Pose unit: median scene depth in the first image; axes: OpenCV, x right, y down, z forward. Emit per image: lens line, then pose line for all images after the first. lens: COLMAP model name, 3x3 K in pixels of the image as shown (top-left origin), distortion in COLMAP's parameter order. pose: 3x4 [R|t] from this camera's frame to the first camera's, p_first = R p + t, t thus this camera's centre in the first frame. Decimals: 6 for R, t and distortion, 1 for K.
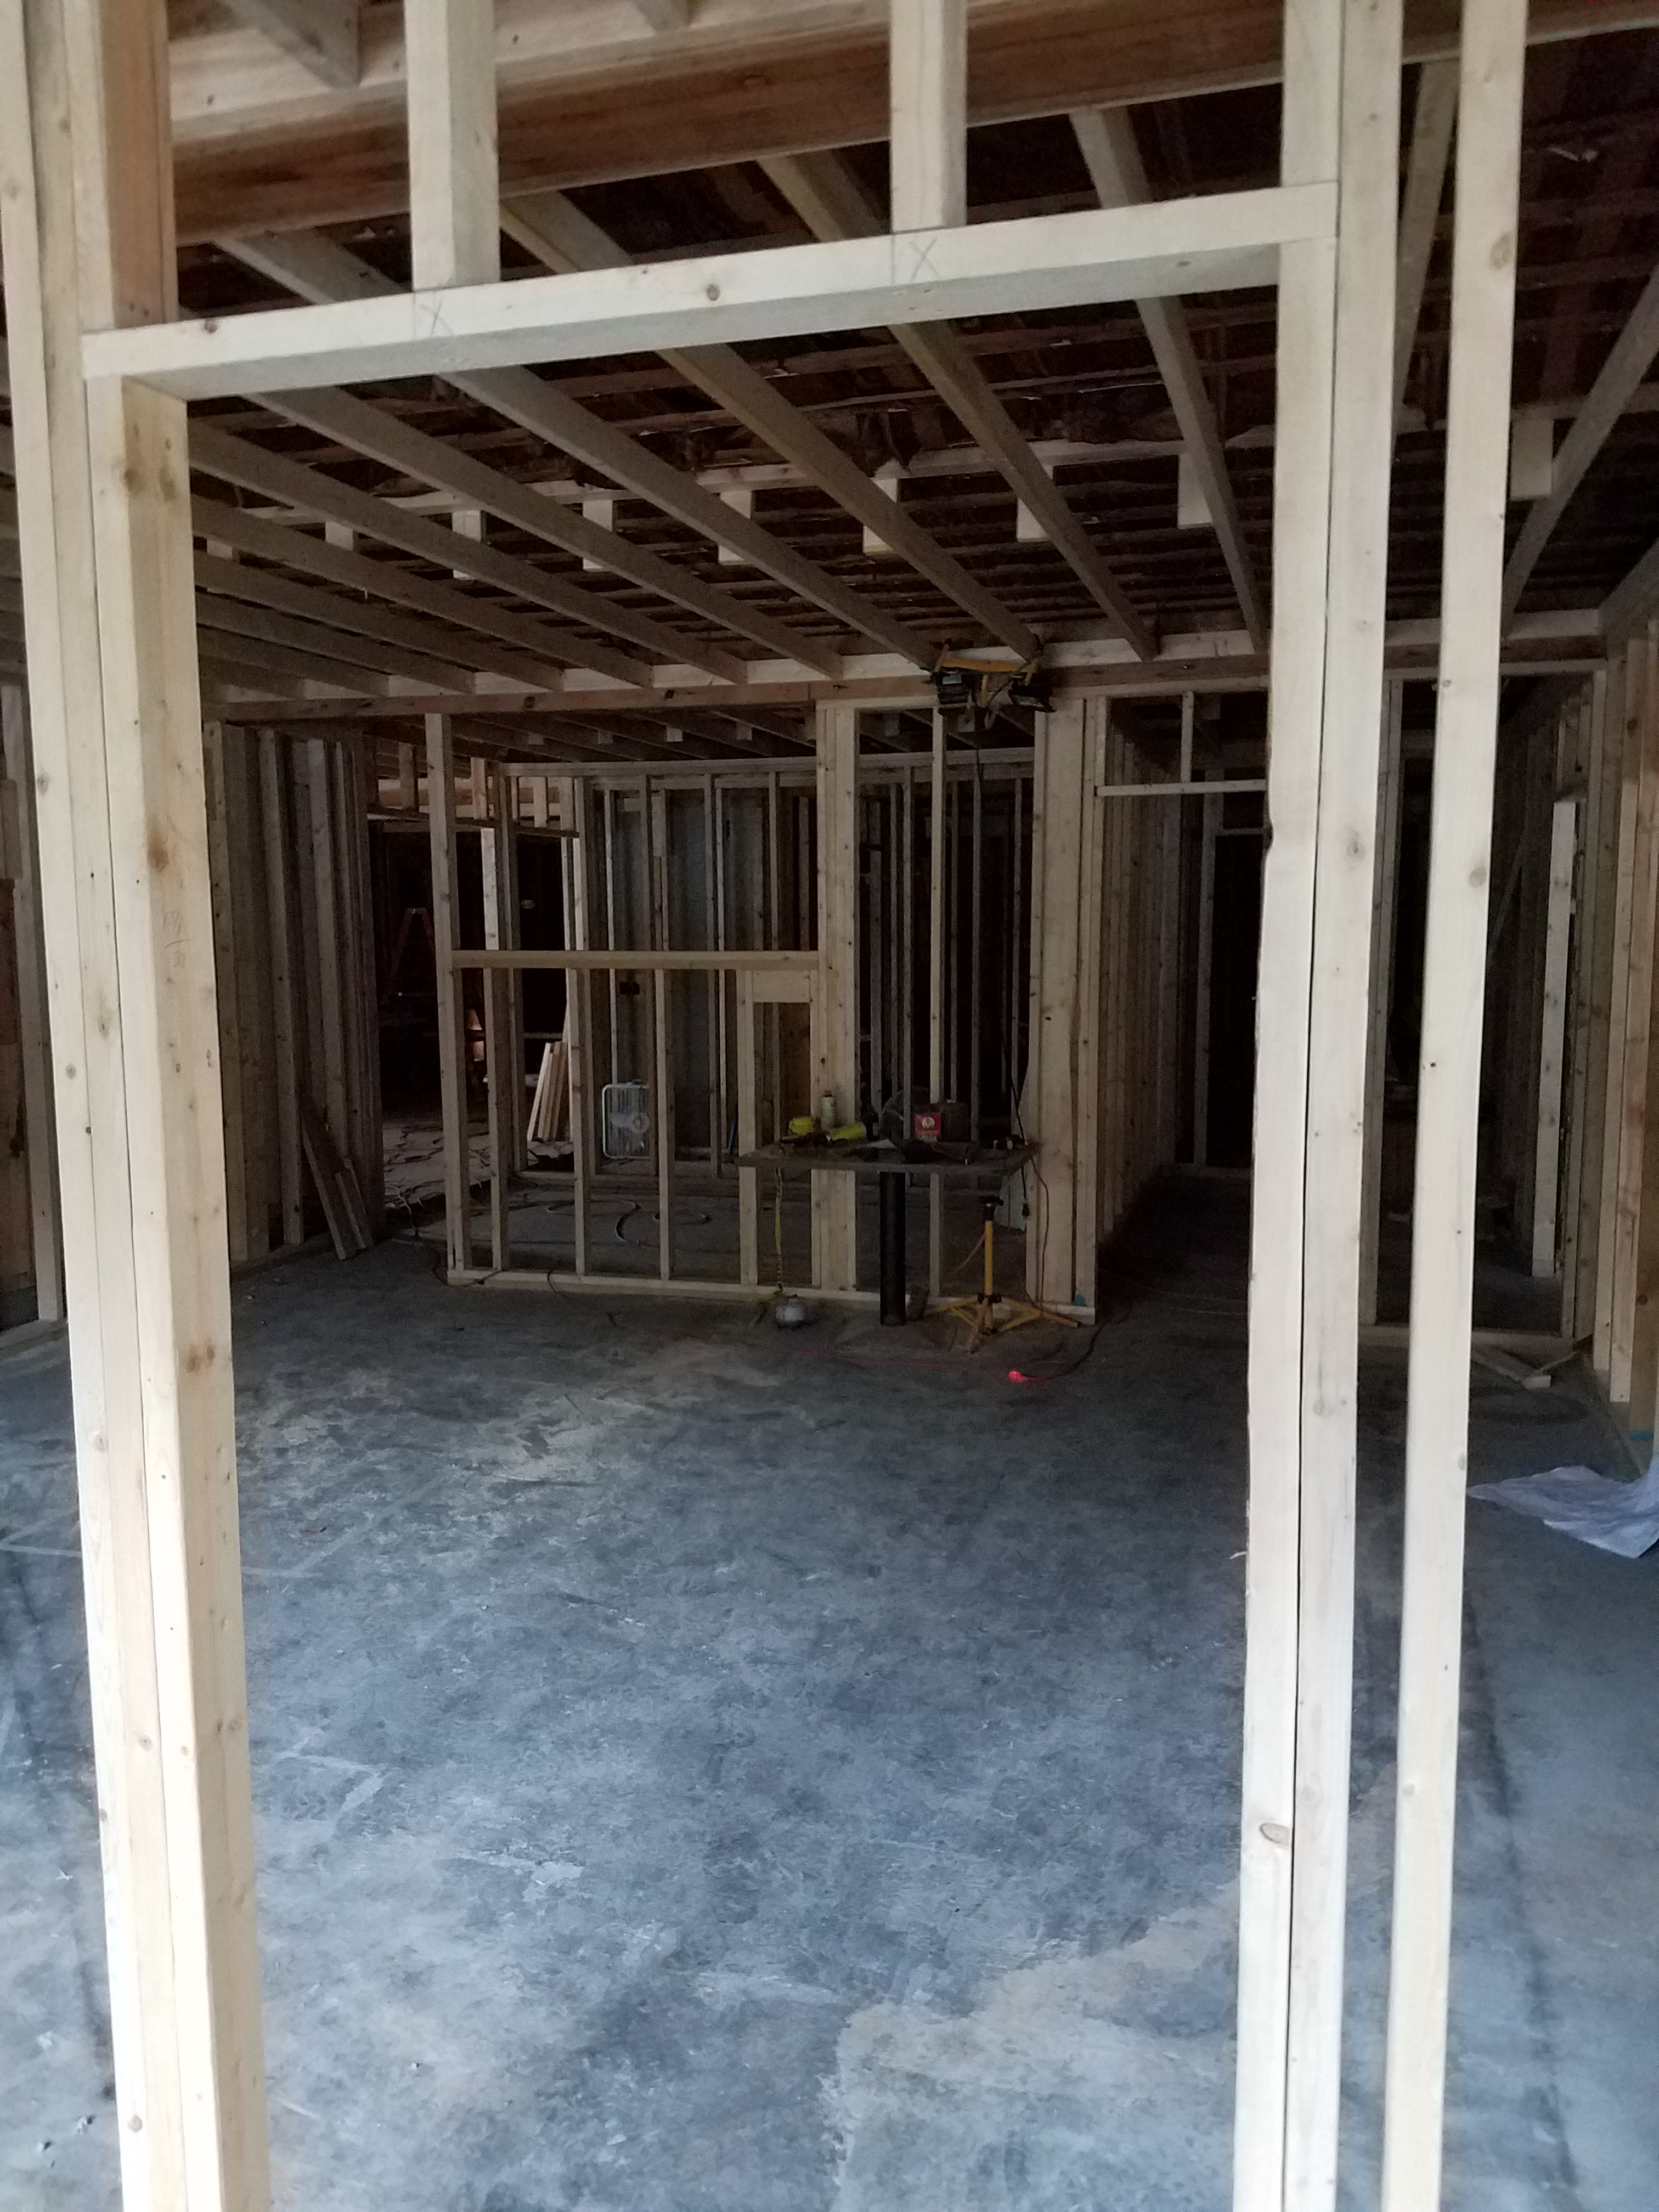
lens RADIAL K [[1708.1, 0, 823.3], [0, 1708.1, 1115.5], [0, 0, 1]] dist [0.203237, -0.353400]
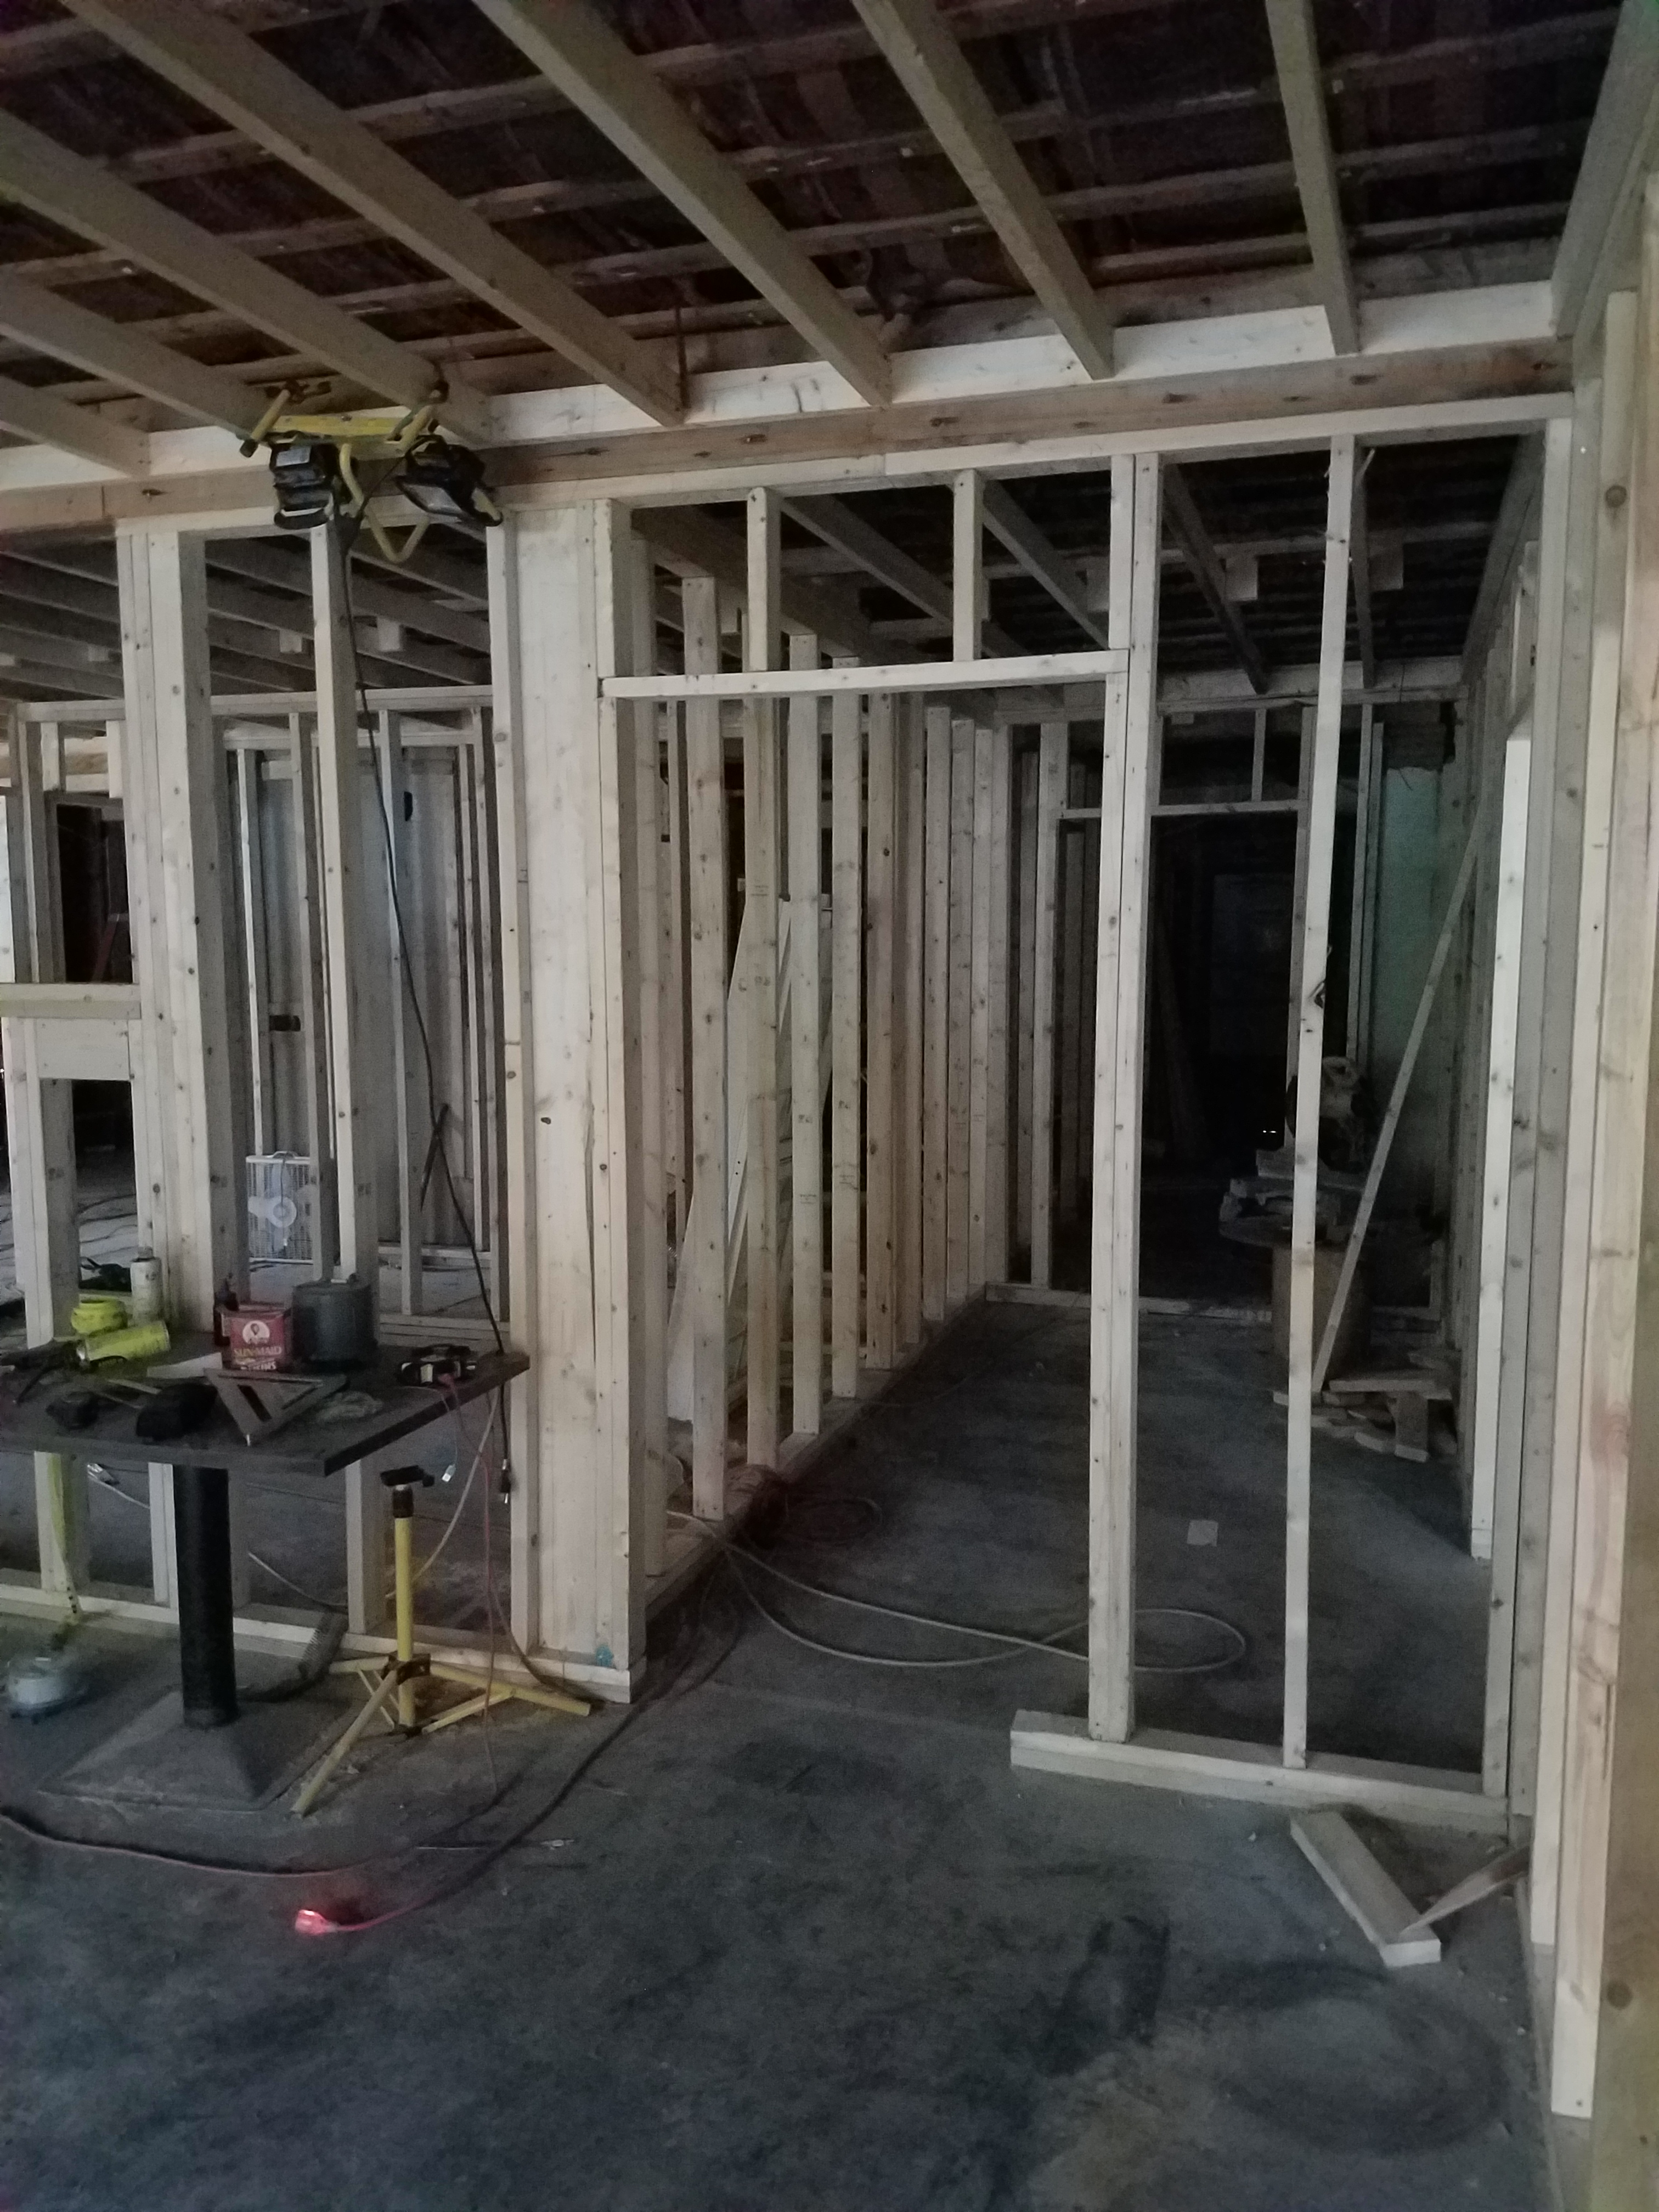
lens RADIAL K [[1673.3, 0, 860.0], [0, 1673.3, 1113.7], [0, 0, 1]] dist [0.120387, -0.161882]
pose [[0.999827, 0.009298, -0.016128, 0.244292], [-0.009402, 0.999936, -0.006344, -0.058454], [0.016068, 0.006495, 0.999850, 0.499600]]
